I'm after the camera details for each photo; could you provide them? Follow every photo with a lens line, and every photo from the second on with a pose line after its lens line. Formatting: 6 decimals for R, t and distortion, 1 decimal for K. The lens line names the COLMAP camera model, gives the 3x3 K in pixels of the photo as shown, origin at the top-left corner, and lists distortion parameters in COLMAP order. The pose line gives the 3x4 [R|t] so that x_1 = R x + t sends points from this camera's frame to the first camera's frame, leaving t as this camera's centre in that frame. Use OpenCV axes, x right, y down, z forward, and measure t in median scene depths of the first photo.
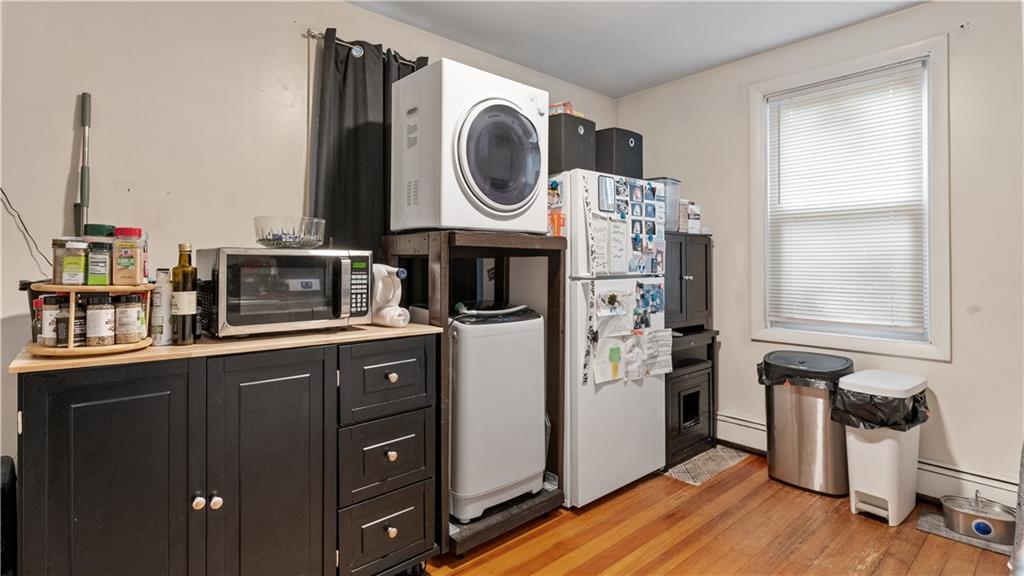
lens RADIAL K [[492.8, 0, 520.8], [0, 492.8, 263.1], [0, 0, 1]] dist [0.000464, -0.000739]
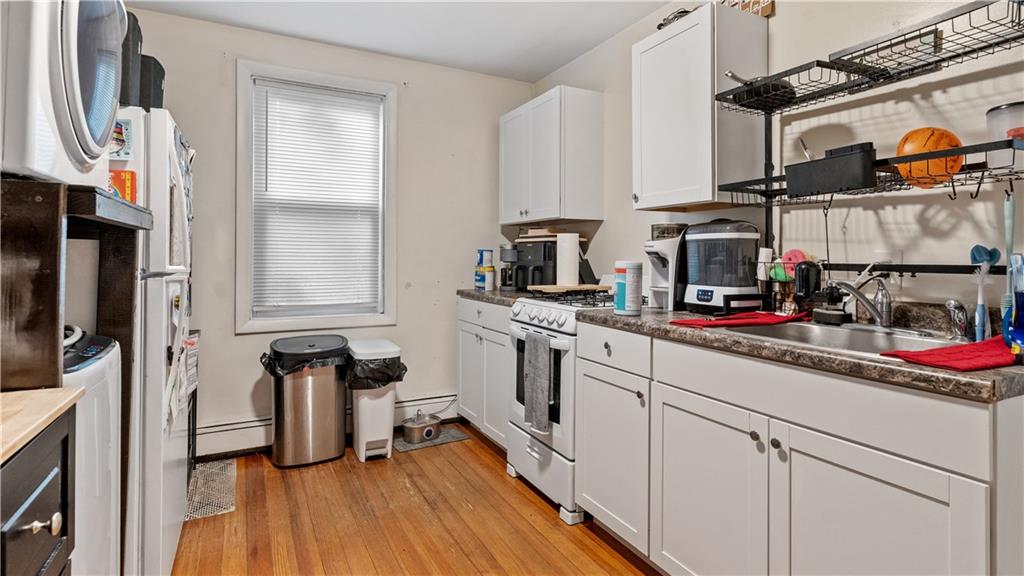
lens RADIAL K [[492.8, 0, 510.3], [0, 492.8, 252.7], [0, 0, 1]] dist [0.000464, -0.000739]
pose [[0.256007, 0.003474, 0.966669, -0.404256], [-0.011991, 0.999928, -0.000418, -0.003726], [-0.966600, -0.011485, 0.256031, 0.369682]]
